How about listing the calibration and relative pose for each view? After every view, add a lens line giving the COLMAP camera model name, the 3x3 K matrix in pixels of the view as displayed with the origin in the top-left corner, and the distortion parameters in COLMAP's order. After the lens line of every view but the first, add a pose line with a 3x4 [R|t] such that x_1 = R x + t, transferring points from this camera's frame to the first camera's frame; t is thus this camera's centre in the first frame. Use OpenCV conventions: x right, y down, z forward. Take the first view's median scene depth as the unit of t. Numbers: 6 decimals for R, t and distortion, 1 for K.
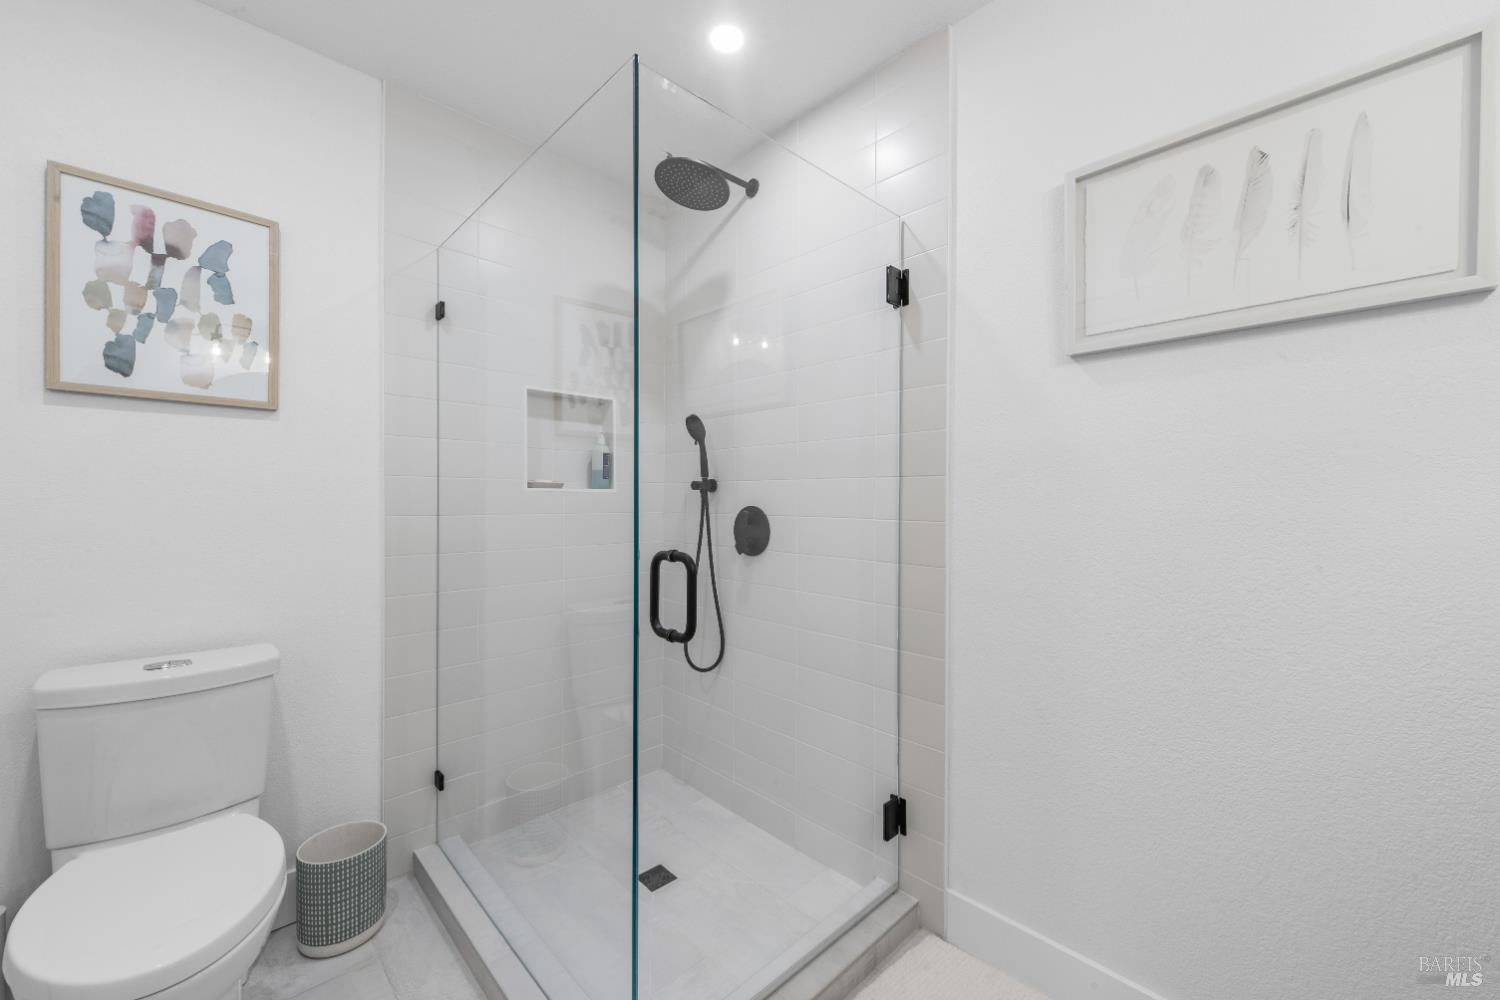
lens RADIAL K [[594.0, 0, 747.3], [0, 594.0, 505.1], [0, 0, 1]] dist [0.003228, 0.000321]
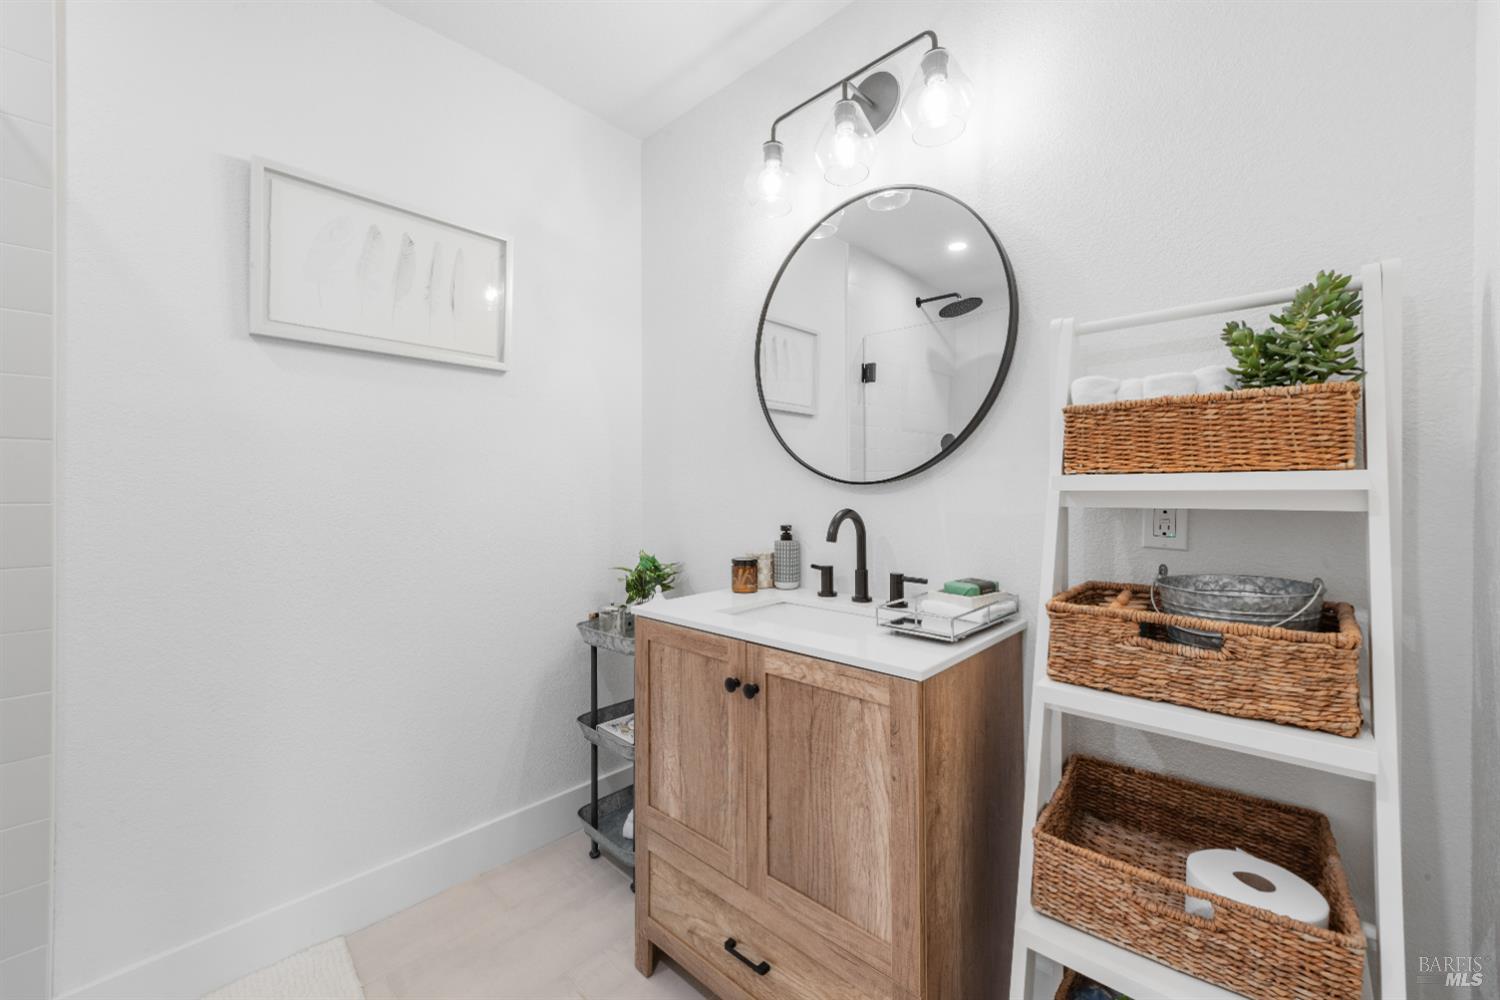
lens RADIAL K [[594.0, 0, 747.3], [0, 594.0, 505.1], [0, 0, 1]] dist [0.003228, 0.000321]
pose [[-0.059869, -0.040883, 0.997369, -0.601796], [0.001527, 0.999156, 0.041048, 0.003066], [-0.998205, 0.003981, -0.059756, 0.233016]]
